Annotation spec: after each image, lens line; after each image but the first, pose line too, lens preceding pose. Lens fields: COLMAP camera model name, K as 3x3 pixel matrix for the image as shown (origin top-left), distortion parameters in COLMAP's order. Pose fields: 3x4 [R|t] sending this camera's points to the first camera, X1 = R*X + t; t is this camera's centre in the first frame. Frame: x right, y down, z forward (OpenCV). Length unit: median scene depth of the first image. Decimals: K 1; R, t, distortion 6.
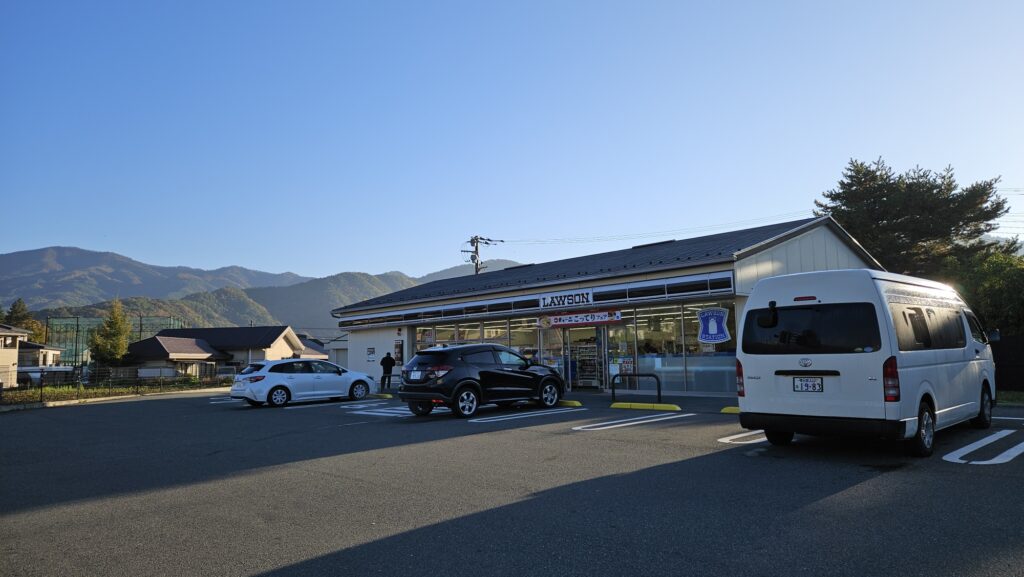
lens RADIAL K [[669.3, 0, 505.8], [0, 669.3, 291.5], [0, 0, 1]] dist [0.067864, -0.053985]
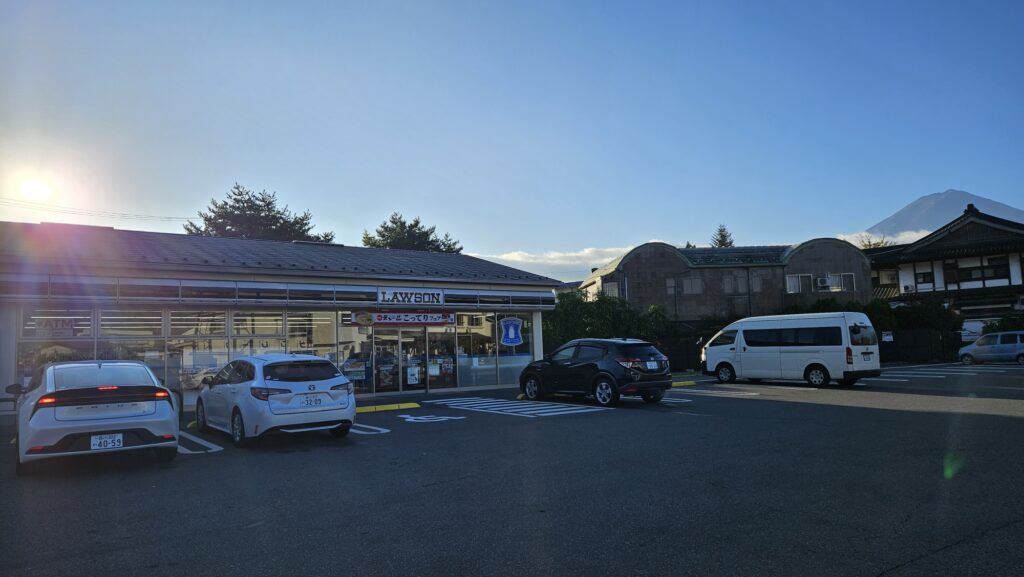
lens RADIAL K [[669.3, 0, 503.2], [0, 669.3, 302.5], [0, 0, 1]] dist [0.067864, -0.053985]
pose [[0.147438, 0.093737, 0.984619, -0.828525], [-0.072164, 0.993865, -0.083811, 0.090002], [-0.986435, -0.058697, 0.153298, 0.724775]]
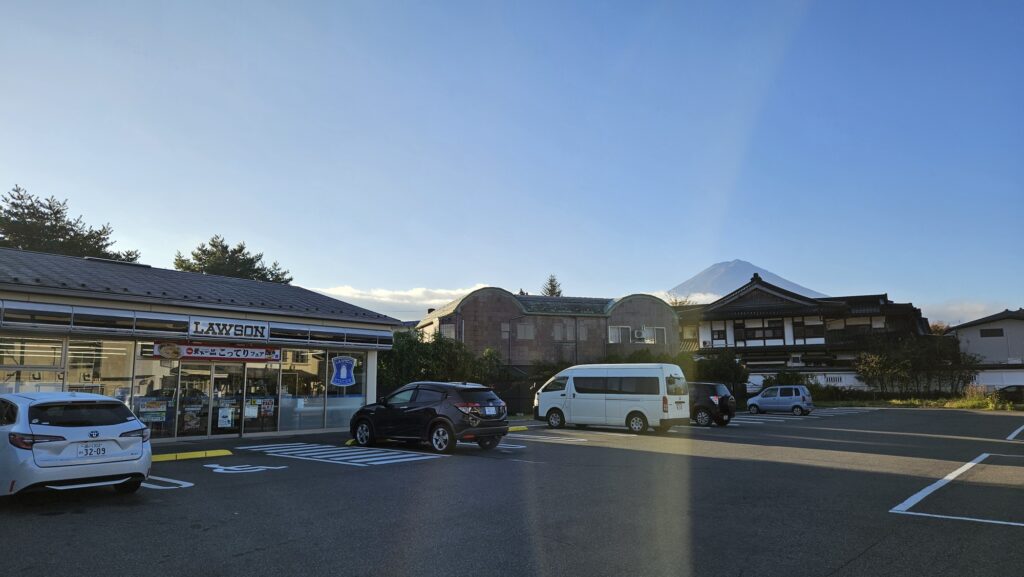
lens RADIAL K [[669.3, 0, 515.1], [0, 669.3, 301.0], [0, 0, 1]] dist [0.067864, -0.053985]
pose [[-0.121759, 0.155598, 0.980288, -0.804400], [-0.092994, 0.981503, -0.167342, 0.086913], [-0.988194, -0.111536, -0.105037, 0.736381]]
